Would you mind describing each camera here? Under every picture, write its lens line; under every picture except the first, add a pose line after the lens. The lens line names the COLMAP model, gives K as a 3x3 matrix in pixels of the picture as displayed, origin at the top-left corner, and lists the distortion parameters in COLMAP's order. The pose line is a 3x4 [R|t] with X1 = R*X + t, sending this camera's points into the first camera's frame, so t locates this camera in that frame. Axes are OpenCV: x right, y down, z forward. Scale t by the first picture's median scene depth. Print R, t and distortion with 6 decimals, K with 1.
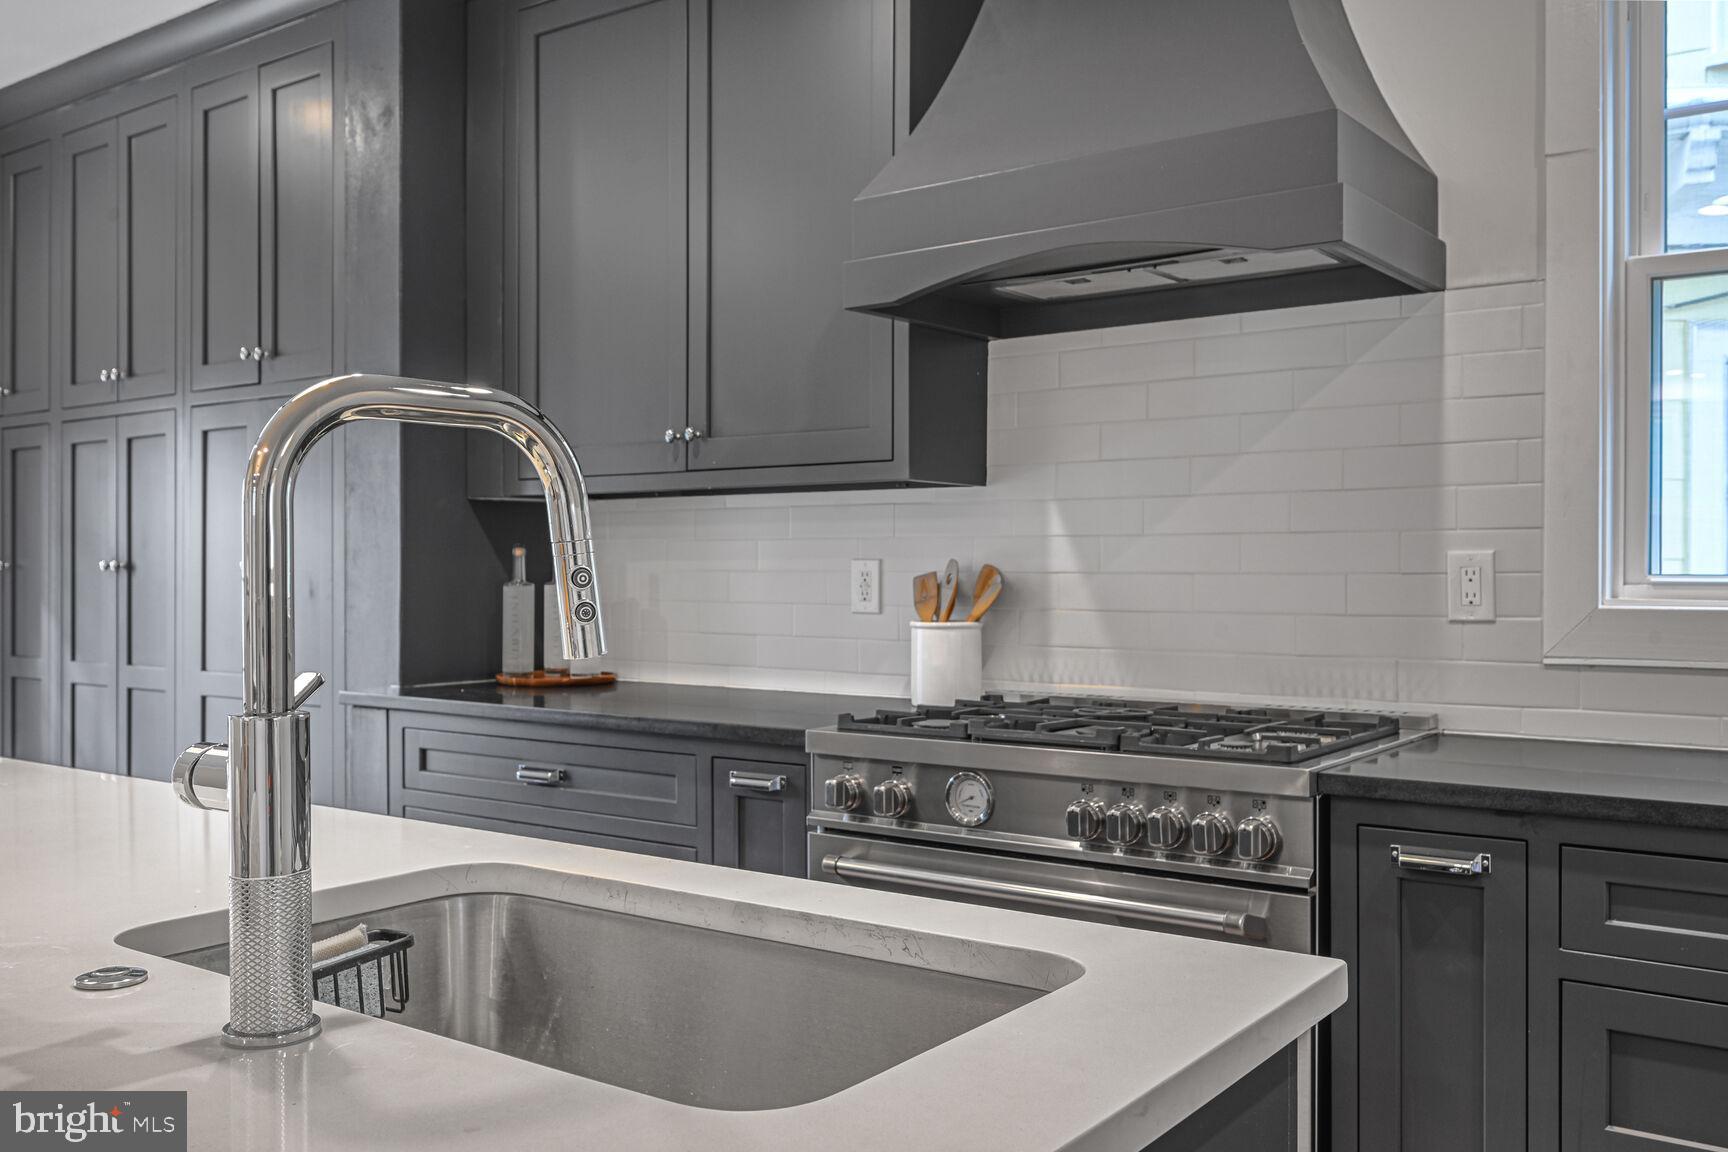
lens RADIAL K [[1499.7, 0, 867.9], [0, 1499.7, 574.6], [0, 0, 1]] dist [-0.002635, -0.012022]
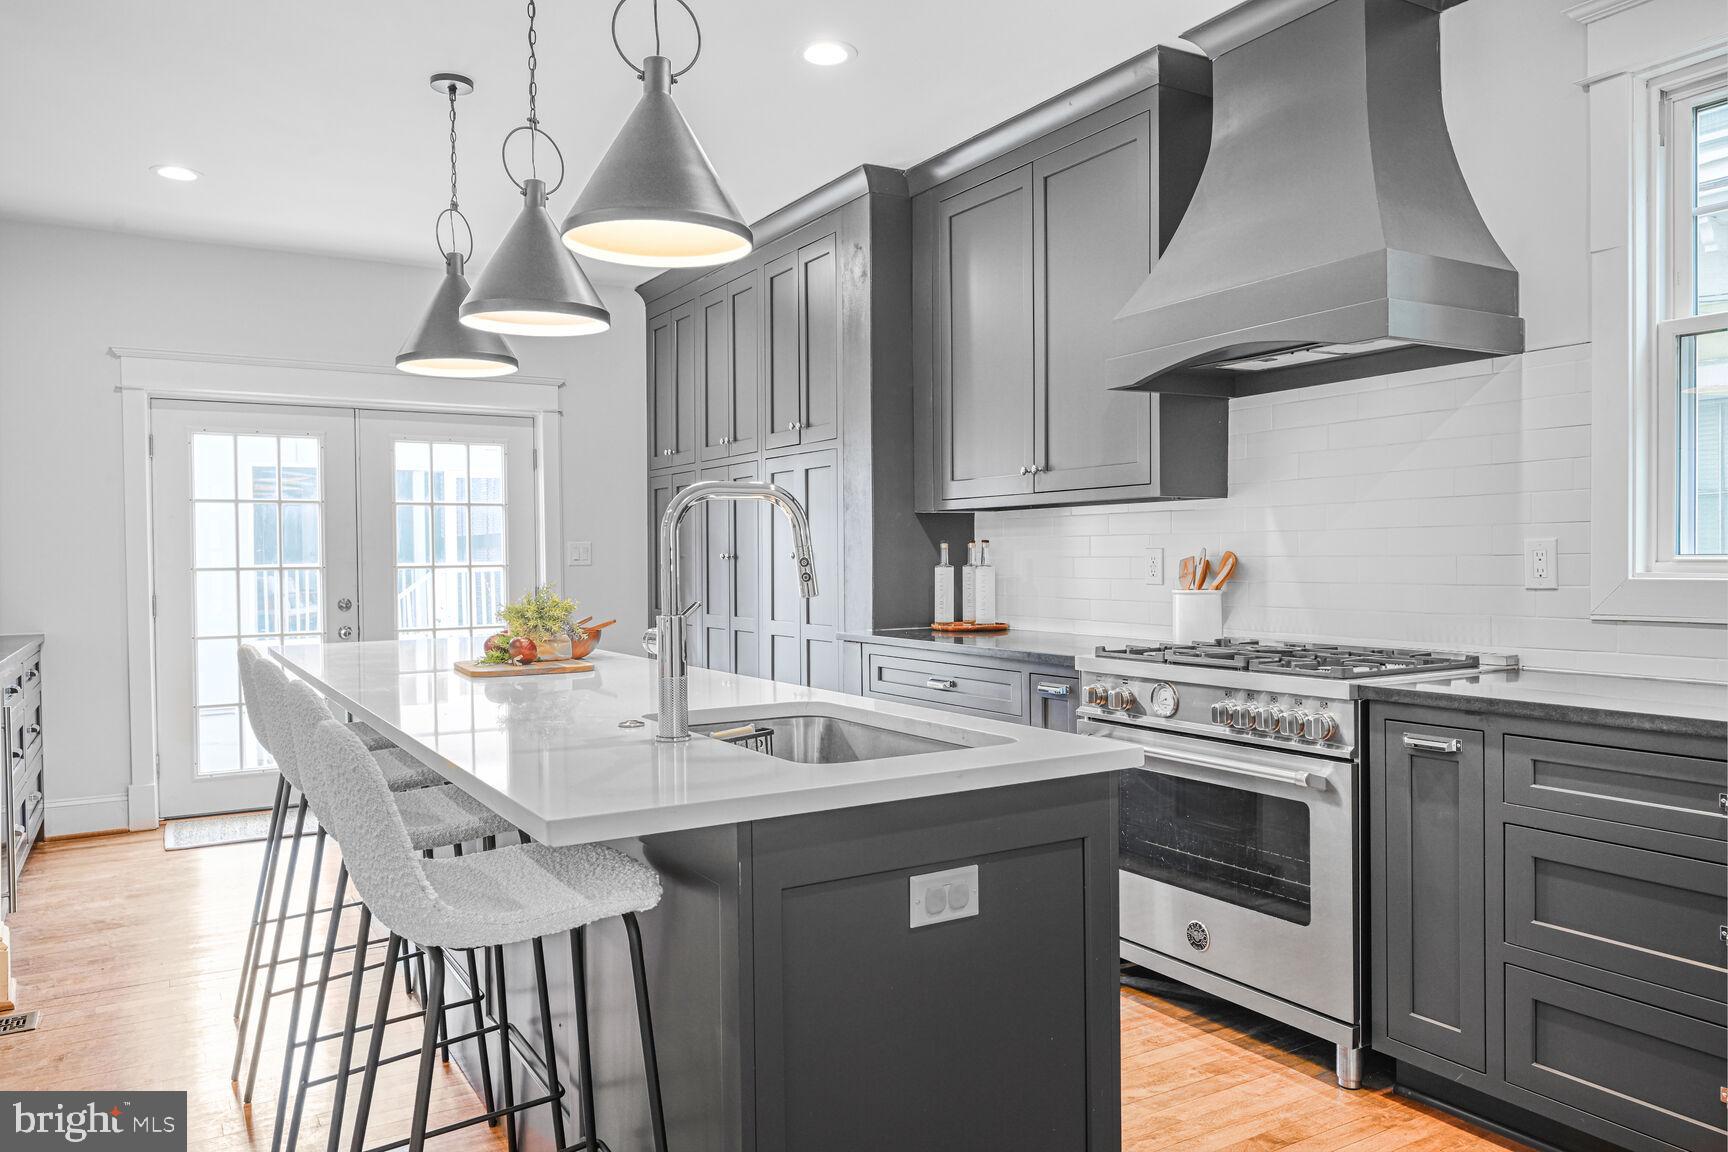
lens RADIAL K [[1221.5, 0, 861.8], [0, 1221.5, 575.7], [0, 0, 1]] dist [-0.001555, -0.002124]
pose [[0.919554, -0.002061, -0.392957, 0.246060], [0.007387, 0.999900, 0.012042, 0.000185], [0.392893, -0.013976, 0.919478, -0.273678]]
